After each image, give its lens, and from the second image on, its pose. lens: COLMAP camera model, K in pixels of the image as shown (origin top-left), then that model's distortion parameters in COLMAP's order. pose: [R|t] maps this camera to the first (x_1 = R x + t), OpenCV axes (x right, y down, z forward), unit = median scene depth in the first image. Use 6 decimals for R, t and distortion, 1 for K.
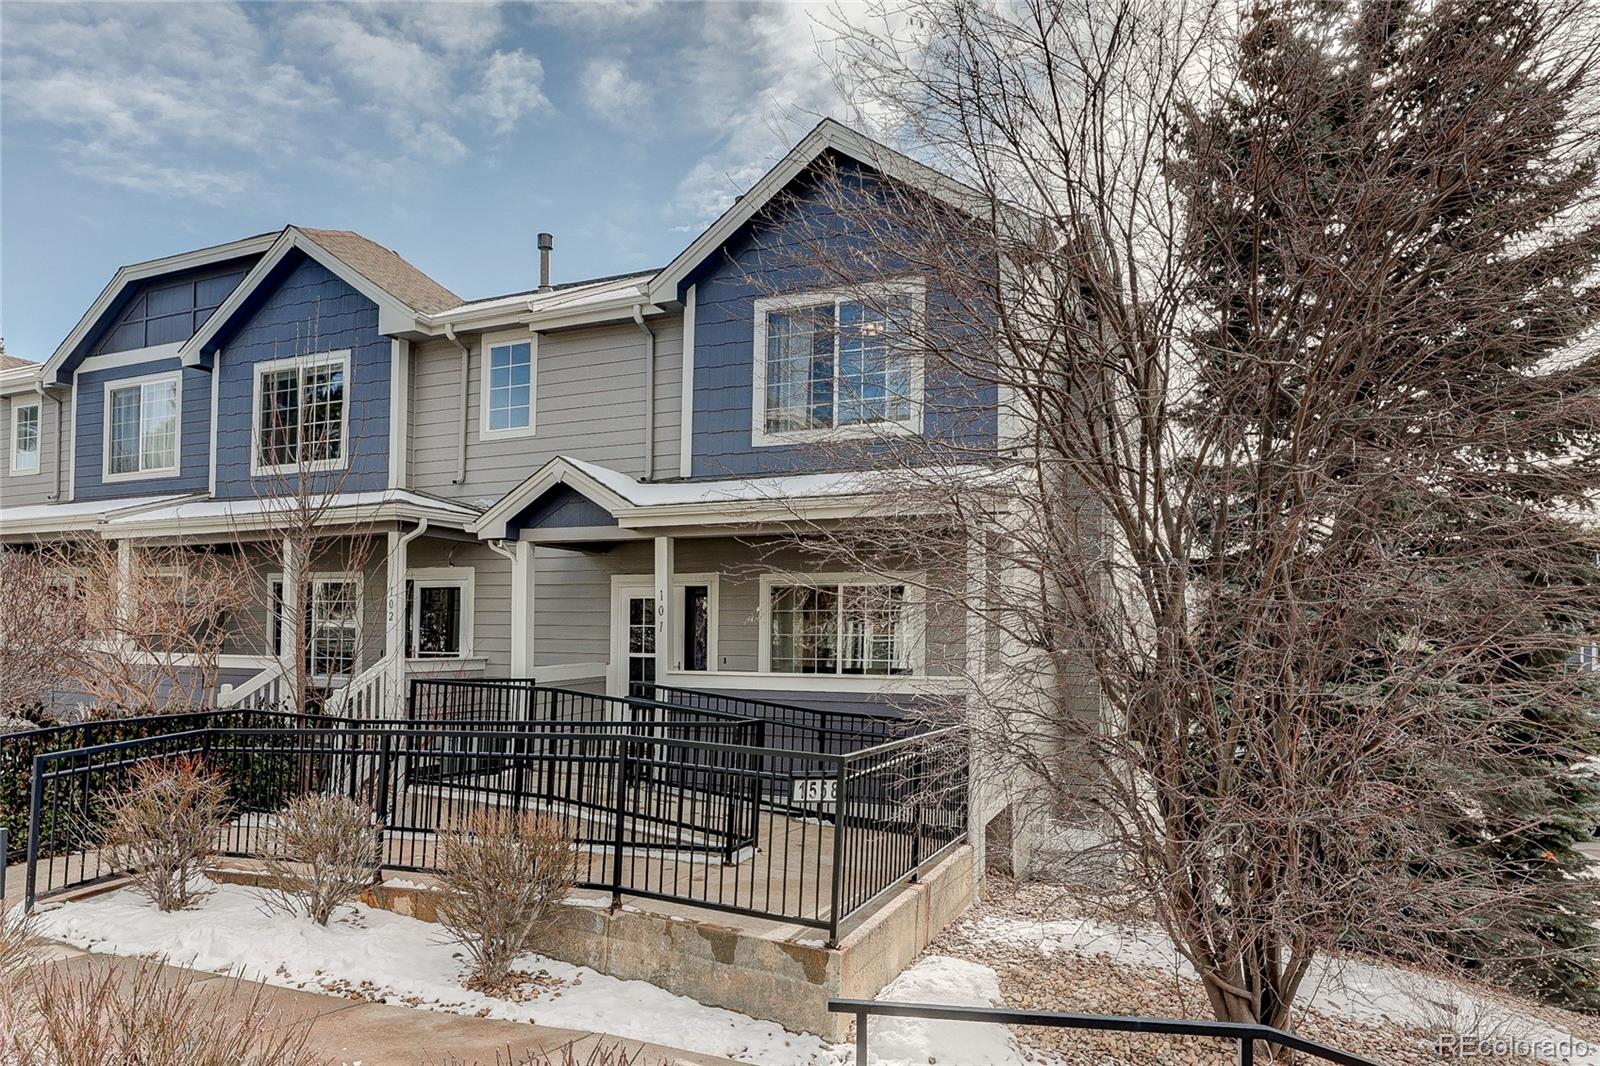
lens RADIAL K [[757.2, 0, 802.5], [0, 757.2, 512.8], [0, 0, 1]] dist [0.002044, 0.000049]
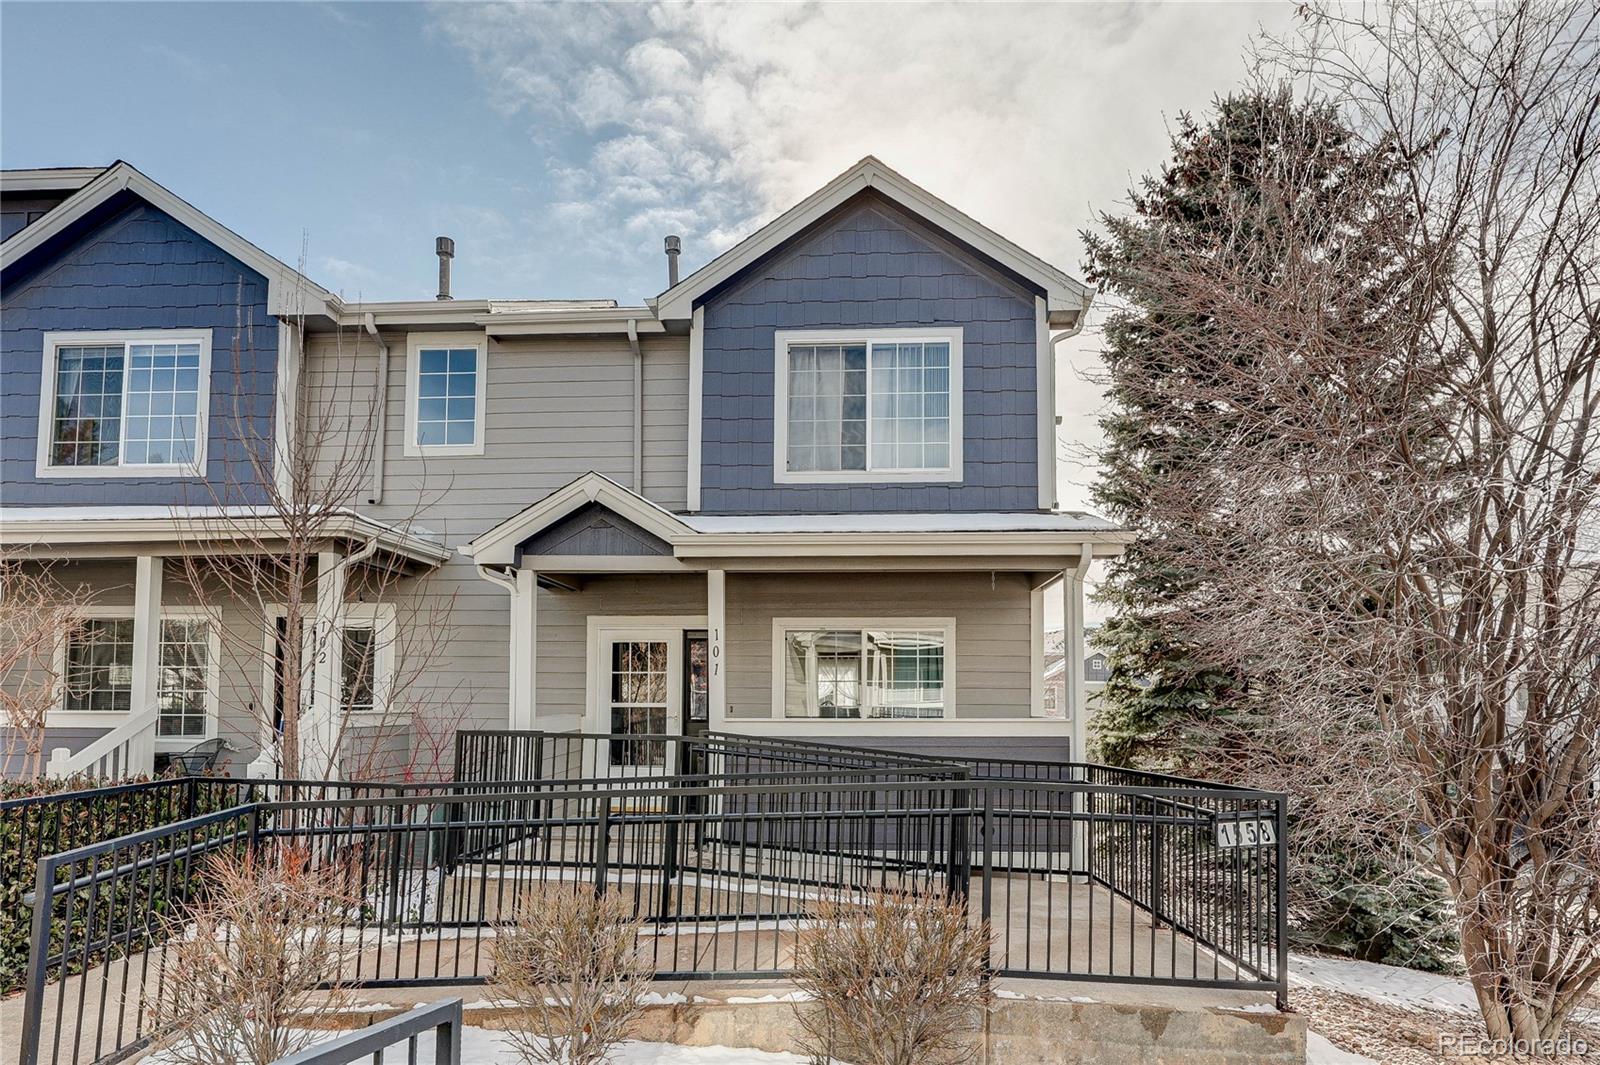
lens RADIAL K [[702.4, 0, 799.4], [0, 702.4, 574.9], [0, 0, 1]] dist [0.017651, -0.008239]
pose [[0.956615, 0.042645, 0.288218, -0.276560], [-0.040383, 0.999089, -0.013791, 0.038670], [-0.288544, 0.001554, 0.957465, 0.139153]]
